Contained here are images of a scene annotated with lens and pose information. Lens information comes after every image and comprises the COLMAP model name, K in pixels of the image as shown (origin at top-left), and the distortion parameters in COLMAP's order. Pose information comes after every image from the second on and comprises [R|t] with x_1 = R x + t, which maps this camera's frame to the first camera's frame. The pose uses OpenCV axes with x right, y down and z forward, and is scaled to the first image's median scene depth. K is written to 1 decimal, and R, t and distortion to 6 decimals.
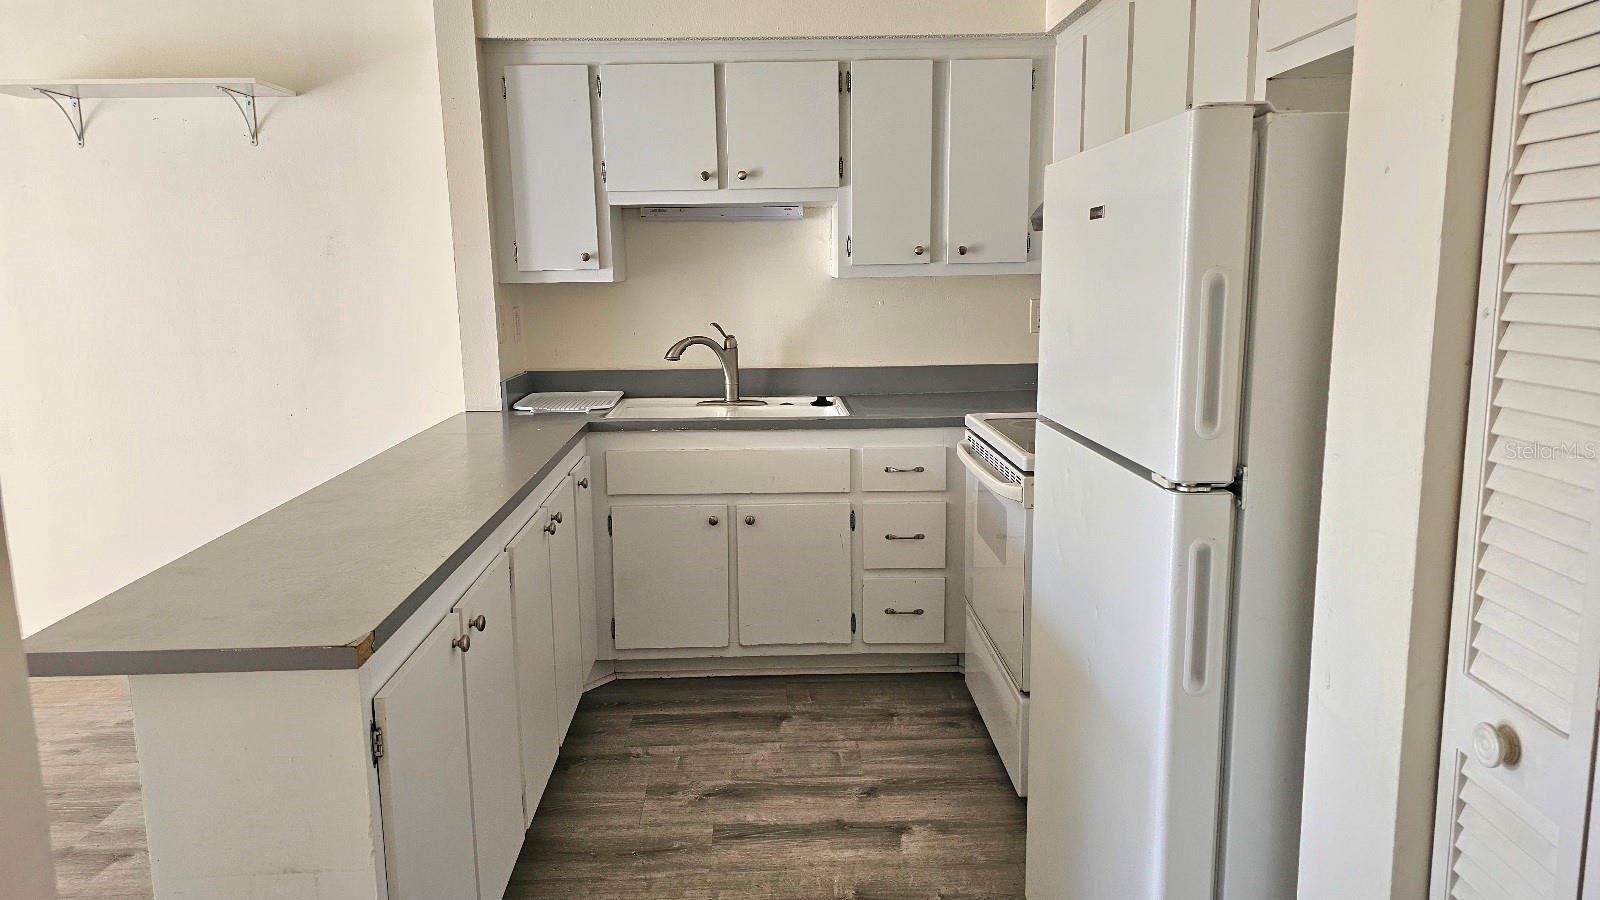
lens RADIAL K [[1085.1, 0, 800.0], [0, 1085.1, 450.0], [0, 0, 1]] dist [0.037435, -0.005833]
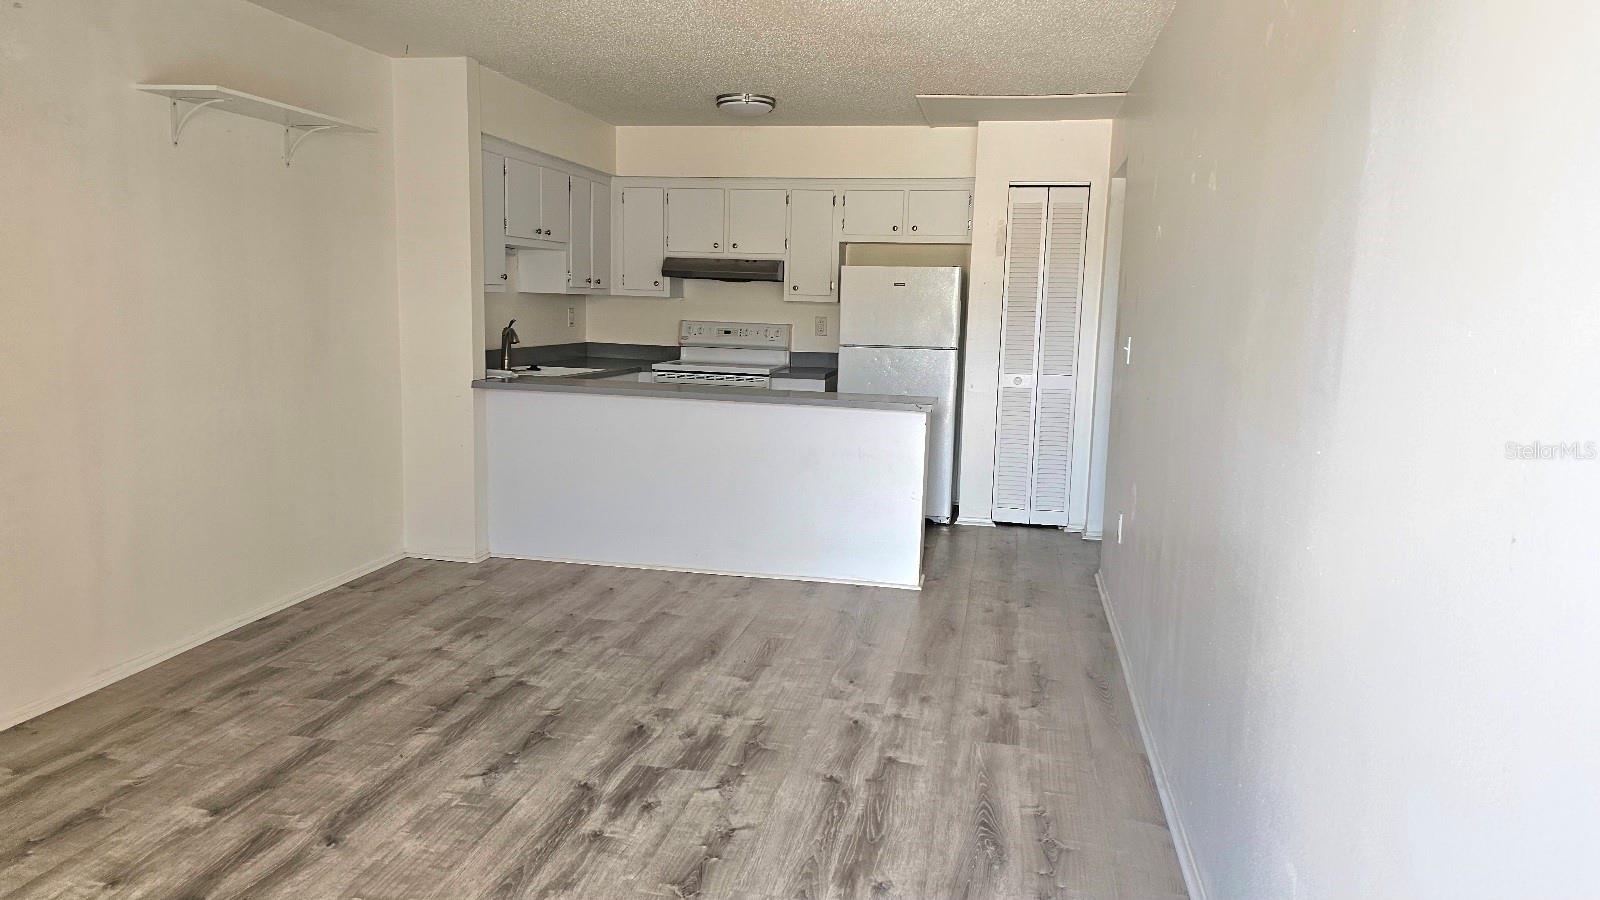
lens RADIAL K [[1086.6, 0, 792.9], [0, 1086.6, 465.8], [0, 0, 1]] dist [0.034828, -0.005378]
pose [[0.216901, -0.129915, 0.967510, -1.548925], [0.129749, 0.986148, 0.103330, -0.016445], [-0.967532, 0.103121, 0.230753, 0.253345]]
